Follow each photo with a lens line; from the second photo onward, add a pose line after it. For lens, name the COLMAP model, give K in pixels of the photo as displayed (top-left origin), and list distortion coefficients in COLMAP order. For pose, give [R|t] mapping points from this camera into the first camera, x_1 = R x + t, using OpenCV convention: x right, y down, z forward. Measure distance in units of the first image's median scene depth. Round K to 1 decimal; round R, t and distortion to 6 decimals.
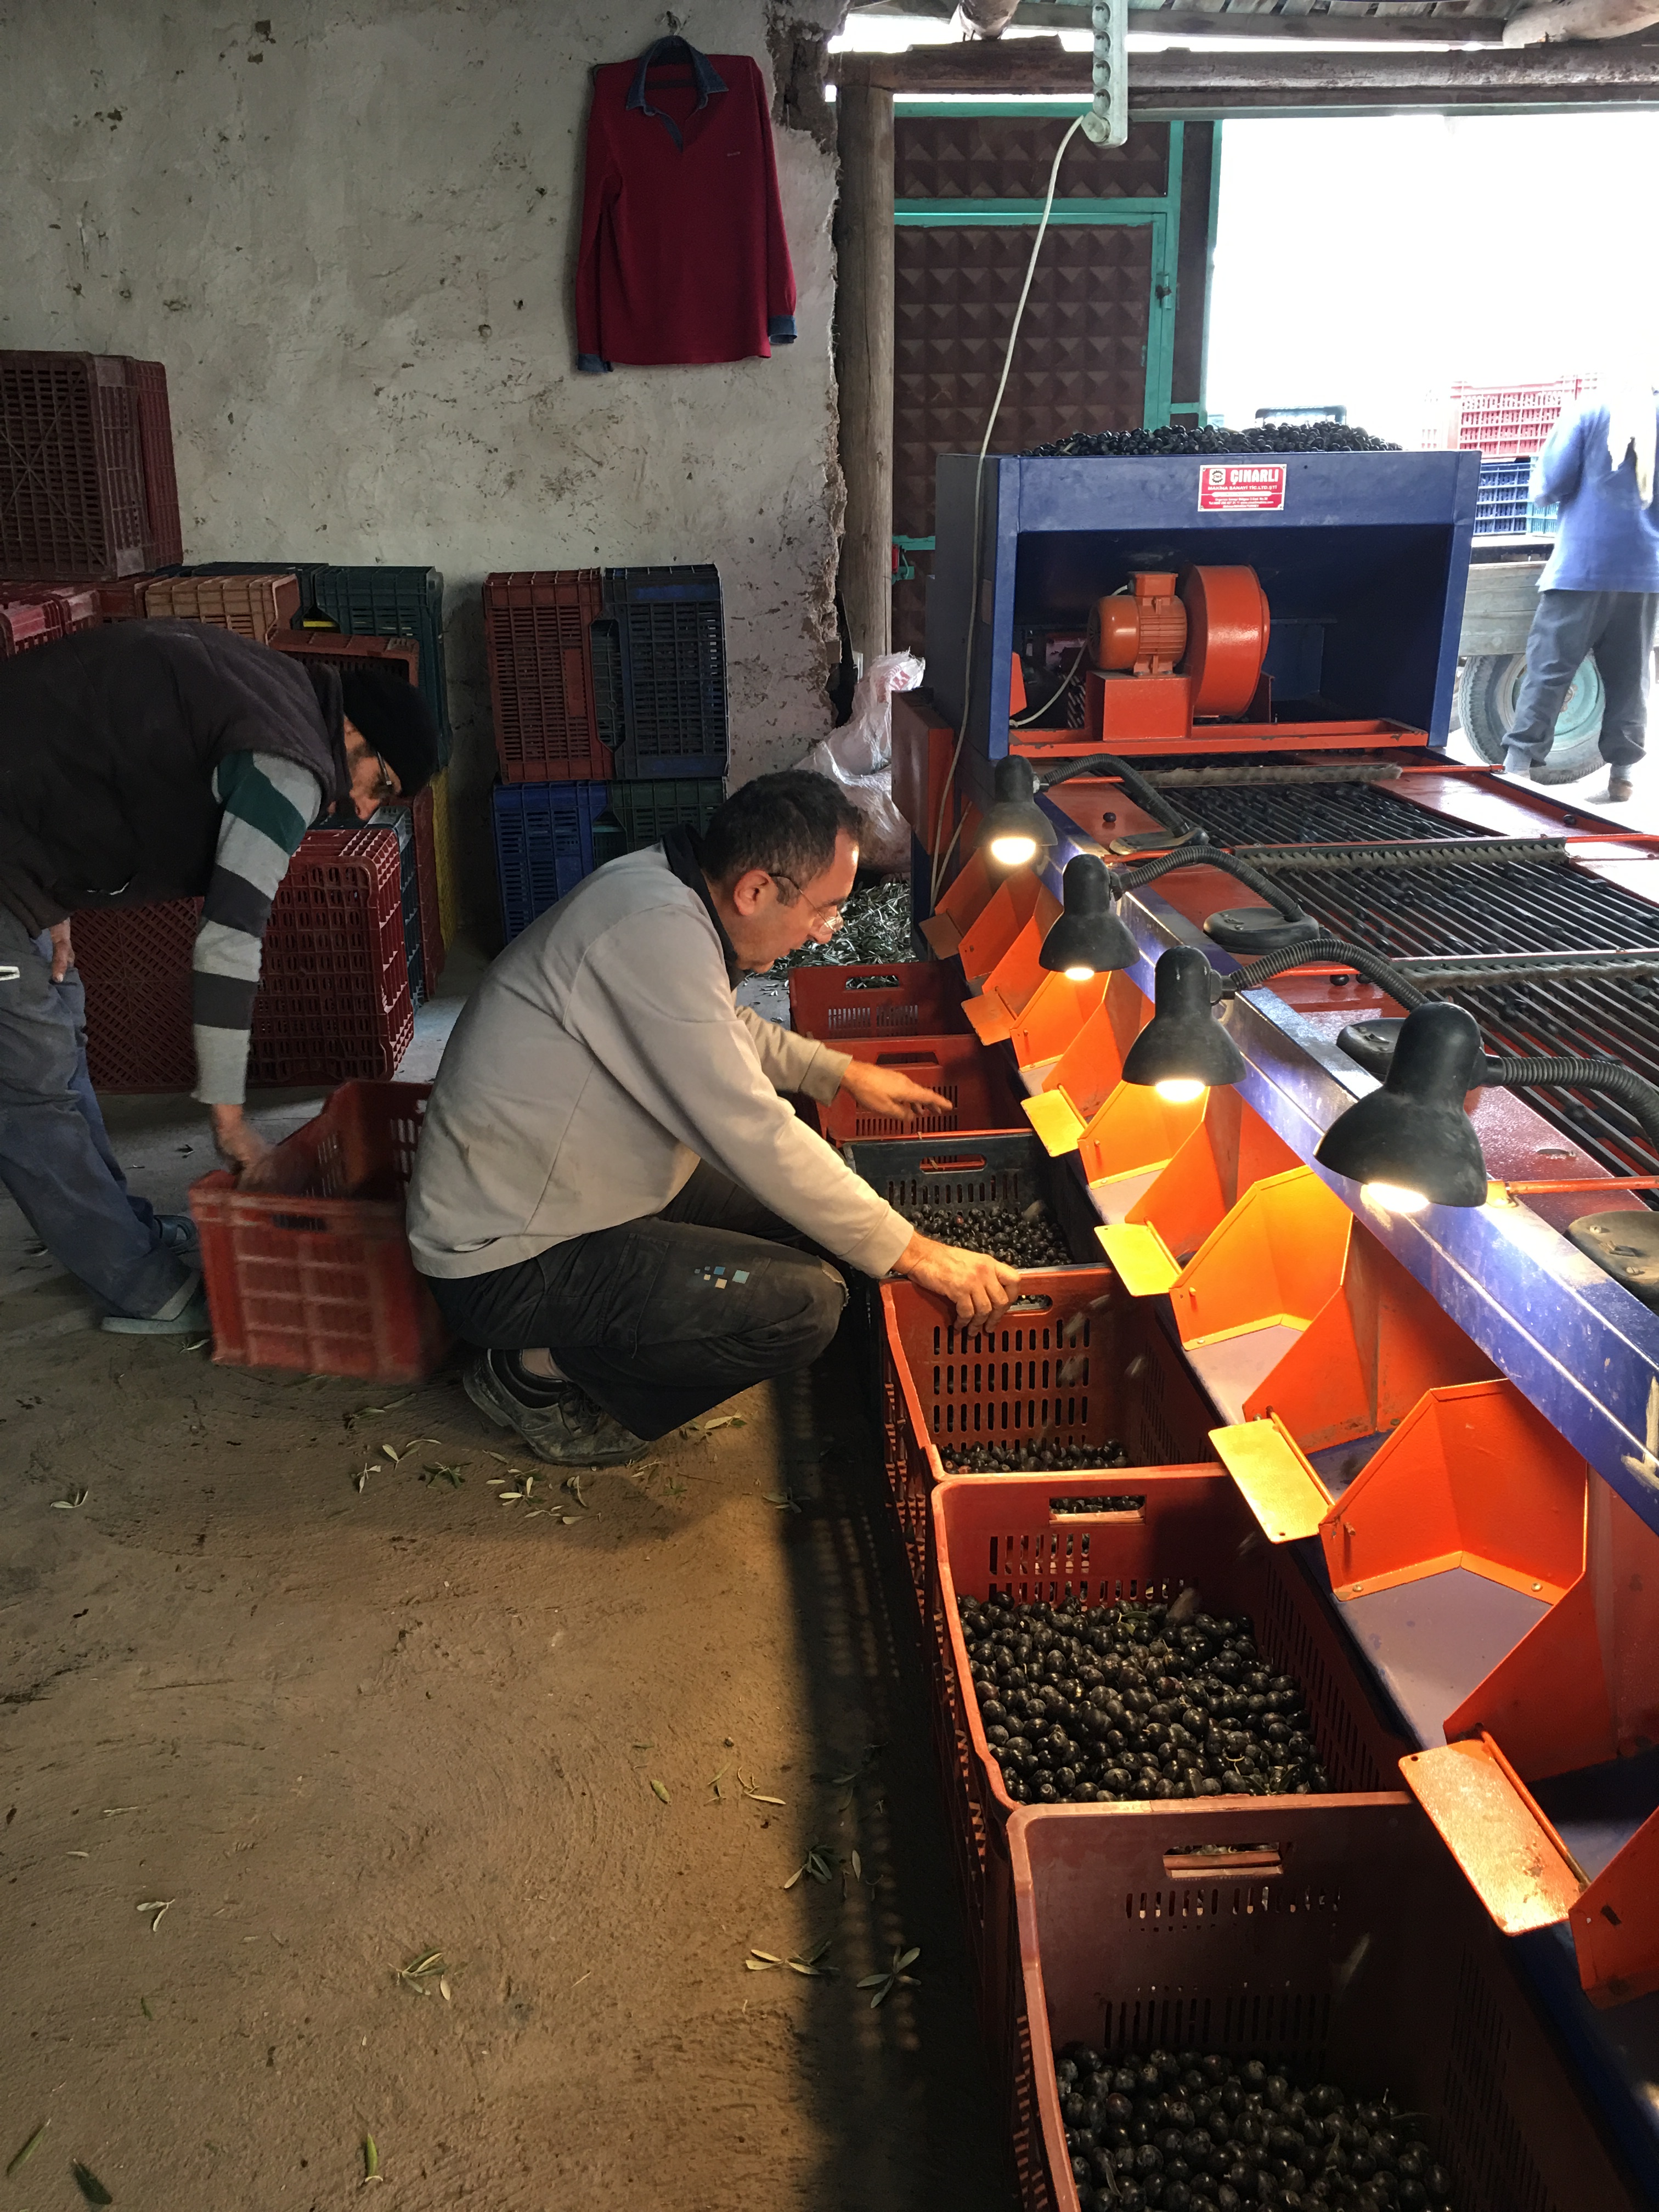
lens RADIAL K [[1839.4, 0, 834.6], [0, 1839.4, 1099.1], [0, 0, 1]] dist [0.087335, -0.099616]
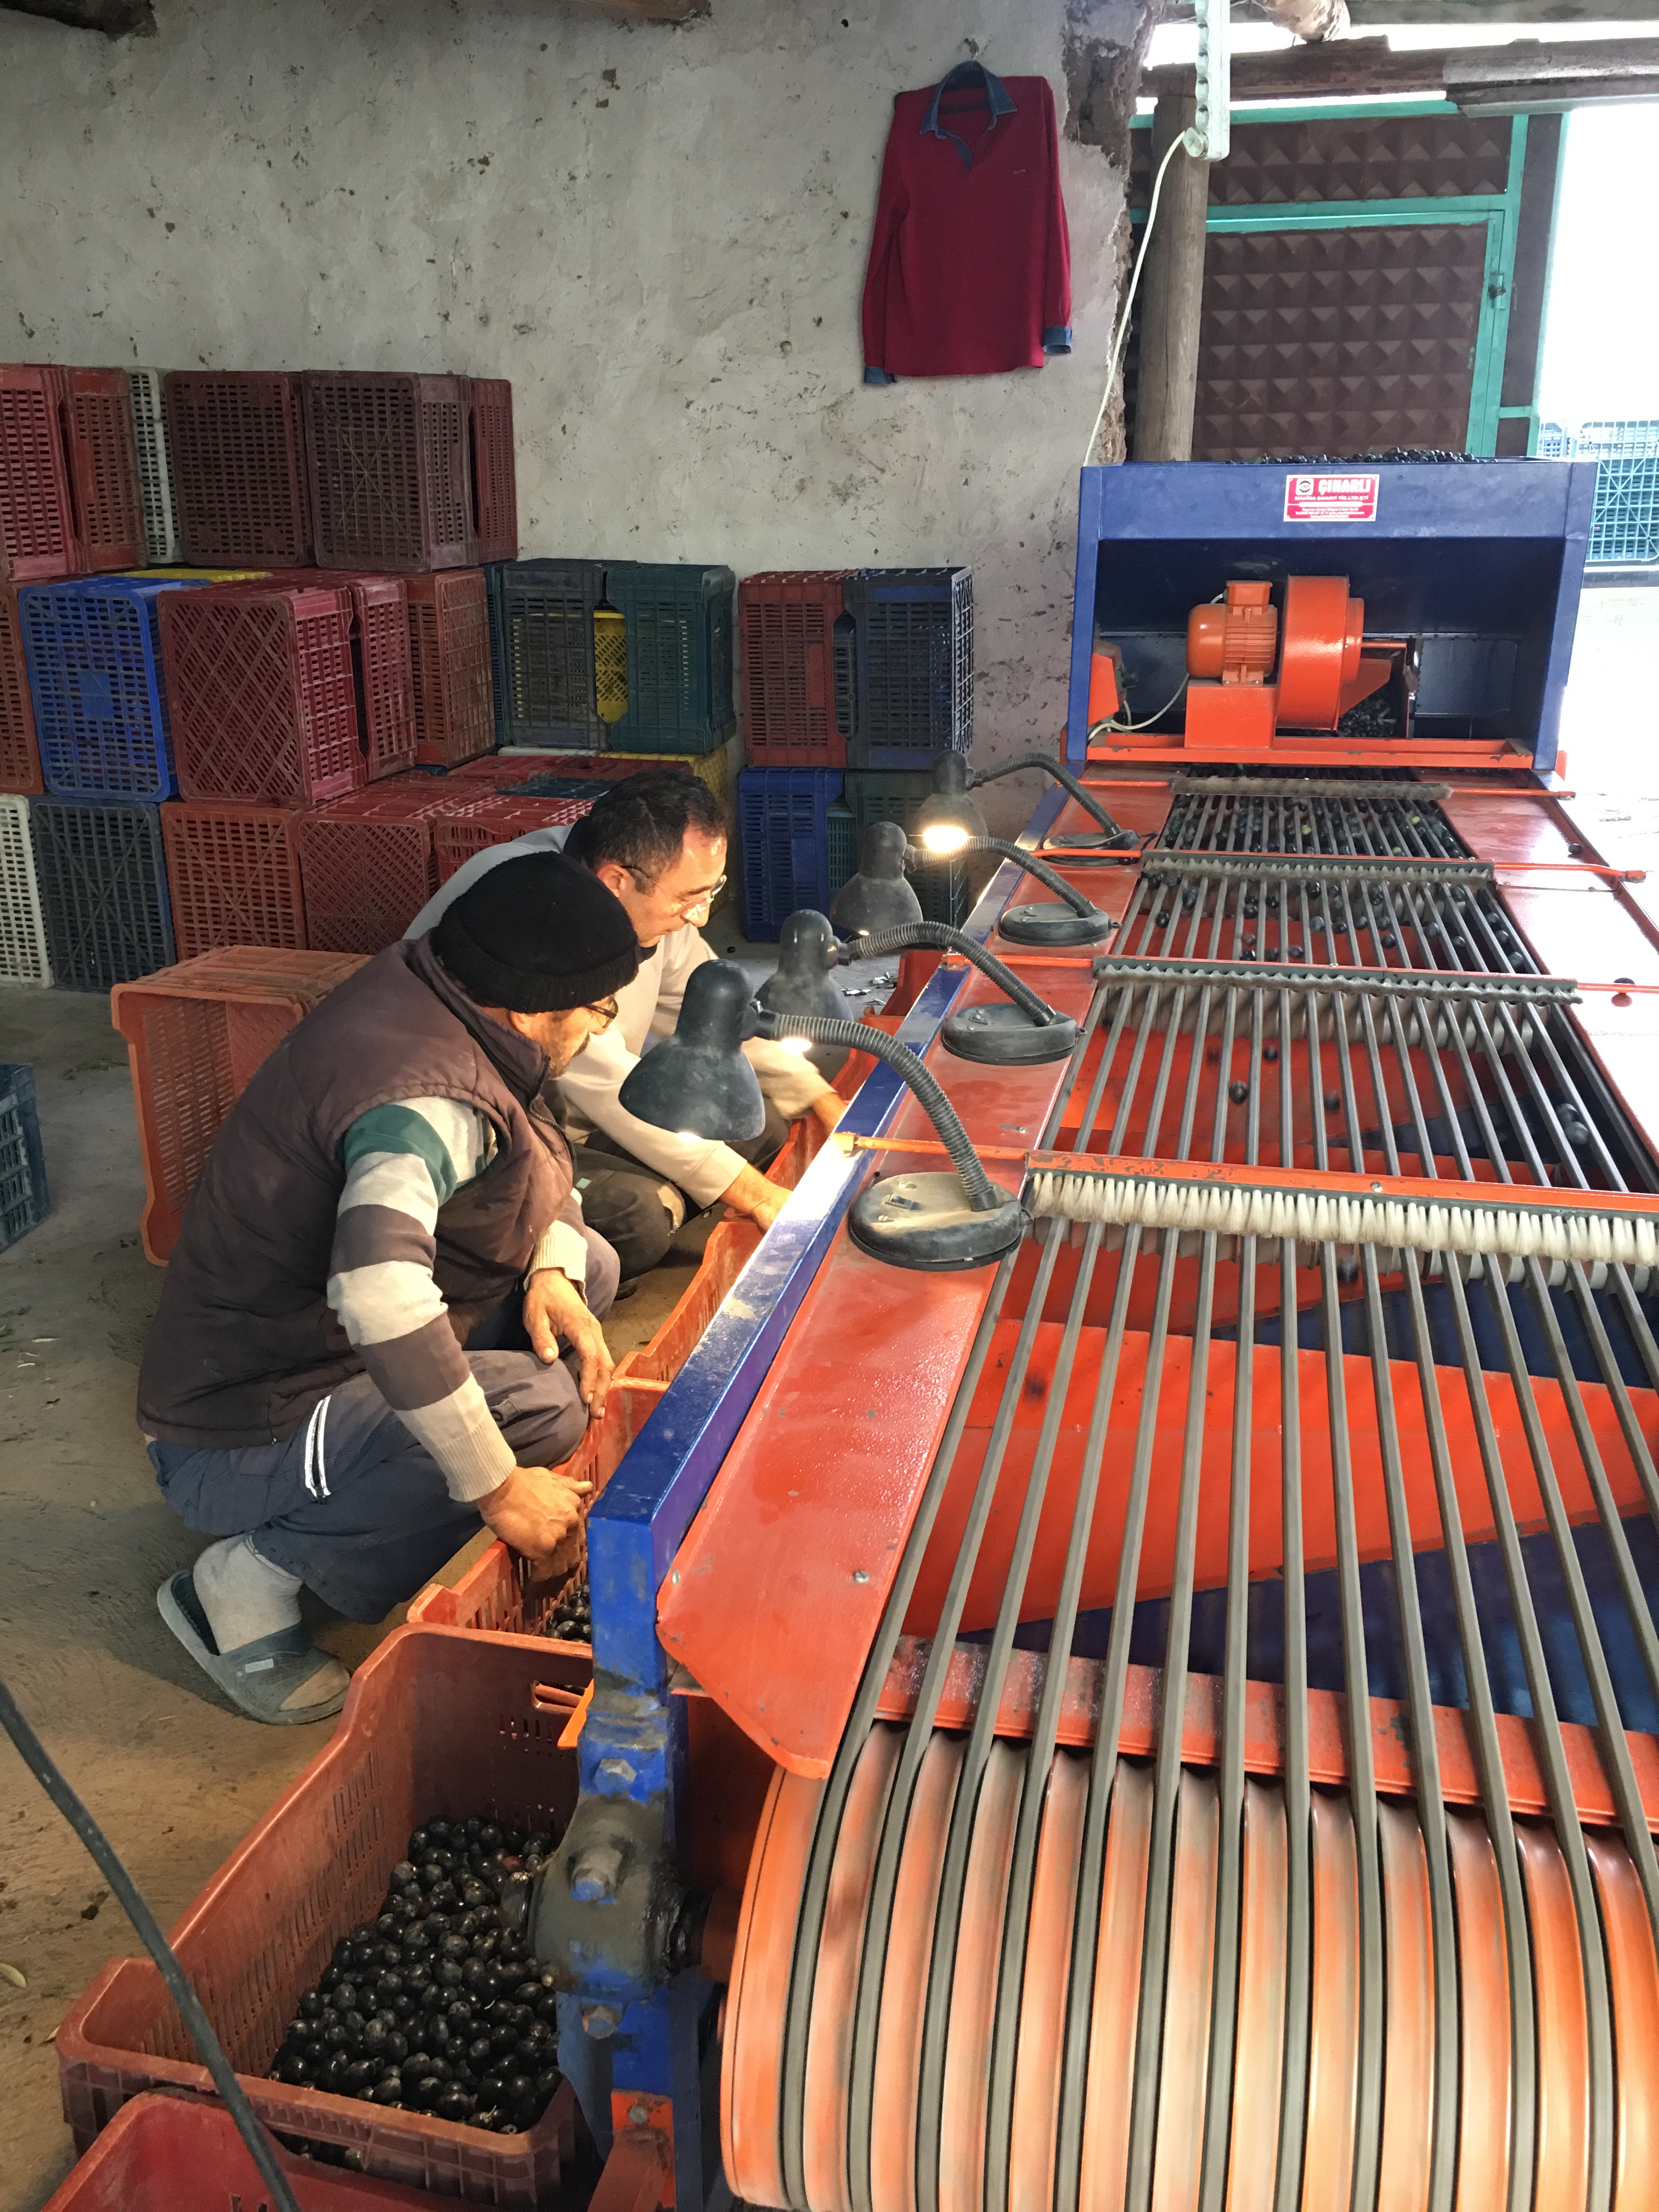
lens RADIAL K [[1839.4, 0, 834.6], [0, 1839.4, 1099.1], [0, 0, 1]] dist [0.087335, -0.099616]
pose [[0.953091, 0.102170, -0.284919, 0.191080], [-0.102665, 0.994628, 0.013241, 0.002341], [0.284741, 0.016632, 0.958460, -0.013074]]
